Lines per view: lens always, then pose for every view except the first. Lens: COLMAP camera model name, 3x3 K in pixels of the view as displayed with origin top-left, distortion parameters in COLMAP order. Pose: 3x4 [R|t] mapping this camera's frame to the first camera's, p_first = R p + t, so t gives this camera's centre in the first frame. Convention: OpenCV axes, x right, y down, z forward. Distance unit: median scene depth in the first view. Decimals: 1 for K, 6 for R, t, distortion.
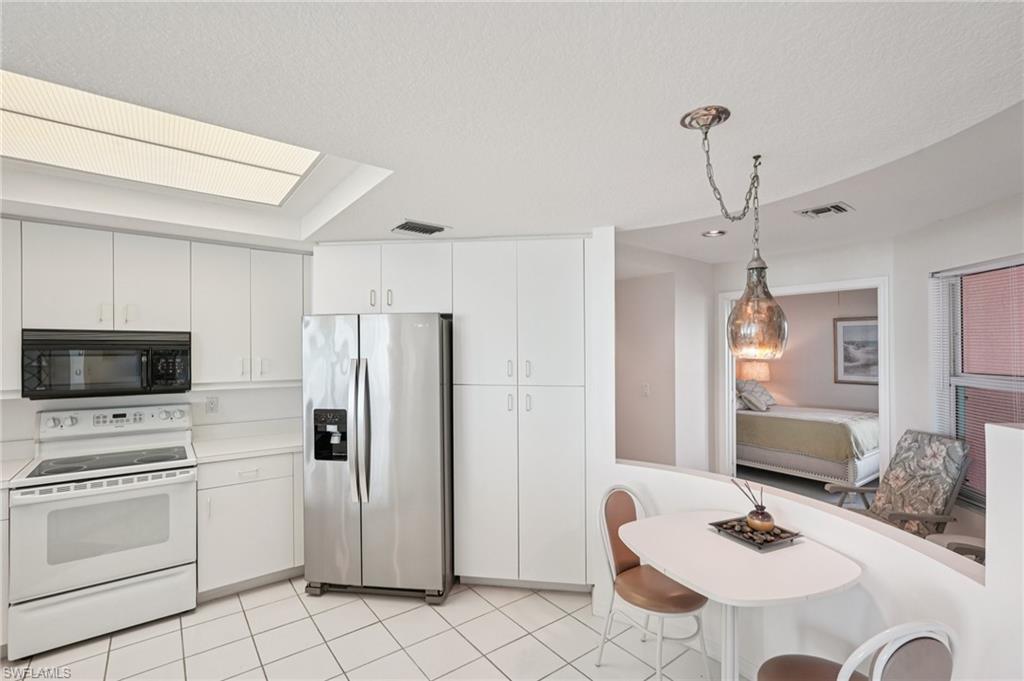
lens RADIAL K [[461.2, 0, 507.0], [0, 461.2, 349.6], [0, 0, 1]] dist [-0.010036, 0.006549]
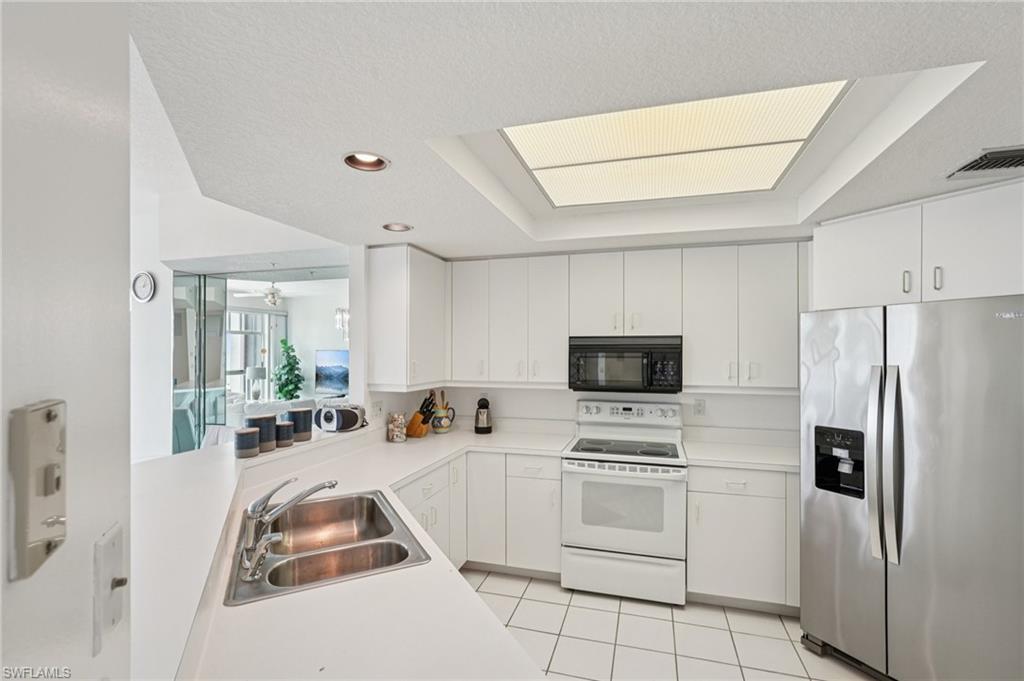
lens RADIAL K [[461.2, 0, 507.1], [0, 461.2, 357.3], [0, 0, 1]] dist [-0.010036, 0.006549]
pose [[0.578233, 0.010864, -0.815799, -0.070202], [-0.003403, 0.999935, 0.010904, 0.000735], [0.815864, -0.003529, 0.578233, 0.079233]]
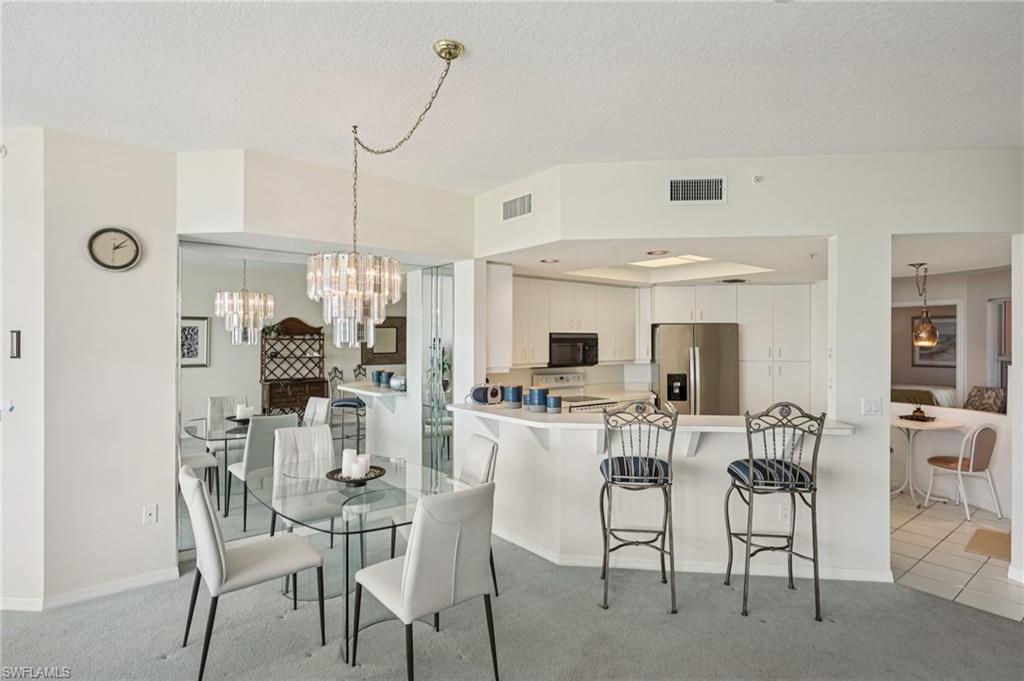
lens RADIAL K [[518.5, 0, 512.0], [0, 518.5, 352.2], [0, 0, 1]] dist [-0.005409, -0.000538]
pose [[0.999947, -0.003770, 0.009552, -1.082362], [0.003563, 0.999761, 0.021572, -0.008690], [-0.009631, -0.021537, 0.999722, -1.130227]]
